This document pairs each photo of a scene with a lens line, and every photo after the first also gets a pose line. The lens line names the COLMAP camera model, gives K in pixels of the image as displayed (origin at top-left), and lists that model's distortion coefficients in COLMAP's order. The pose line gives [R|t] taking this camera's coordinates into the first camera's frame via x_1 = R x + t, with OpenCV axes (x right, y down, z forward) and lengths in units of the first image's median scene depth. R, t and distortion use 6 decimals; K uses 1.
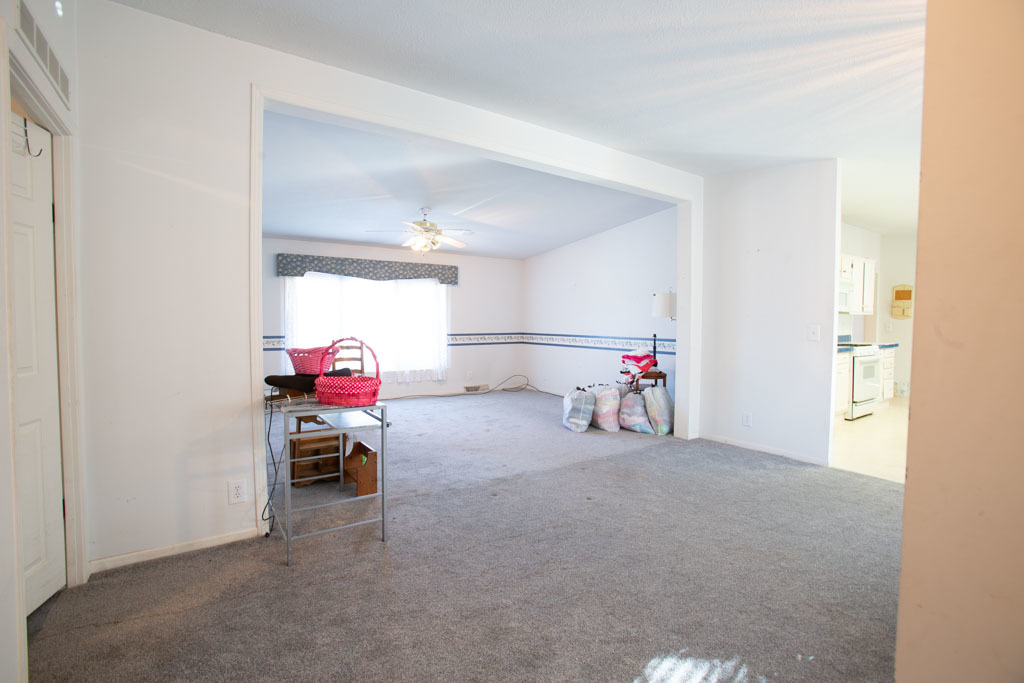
lens RADIAL K [[475.0, 0, 508.3], [0, 475.0, 325.9], [0, 0, 1]] dist [-0.028436, 0.000800]
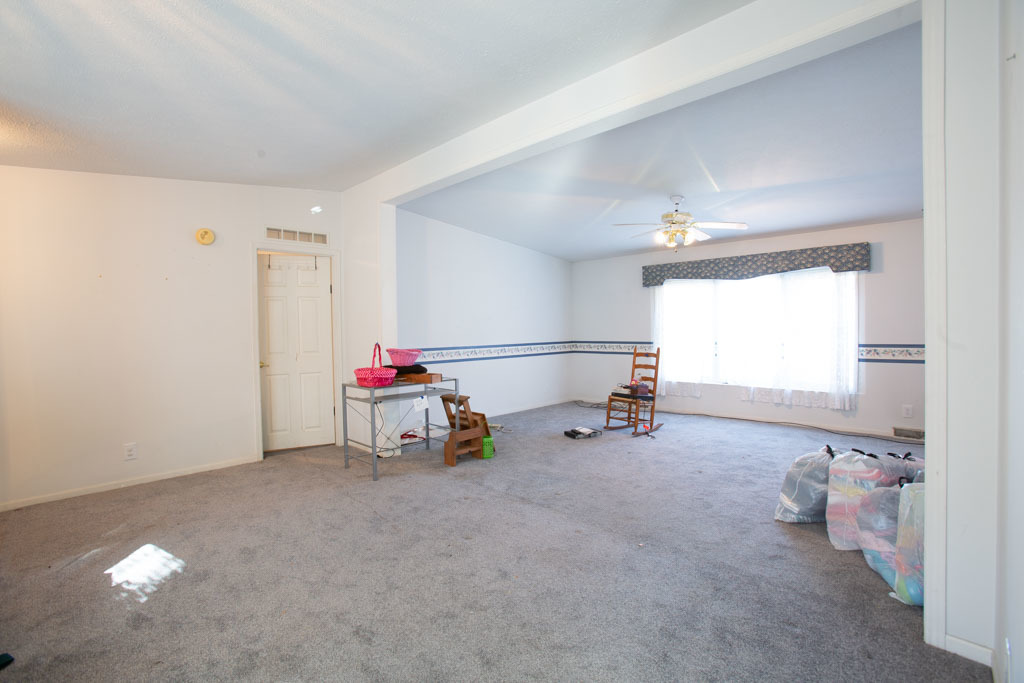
lens RADIAL K [[475.0, 0, 508.3], [0, 475.0, 325.9], [0, 0, 1]] dist [-0.028436, 0.000800]
pose [[0.203683, -0.012869, -0.978952, 0.481399], [-0.000387, 0.999912, -0.013225, -0.000105], [0.979037, 0.003072, 0.203660, 0.419724]]
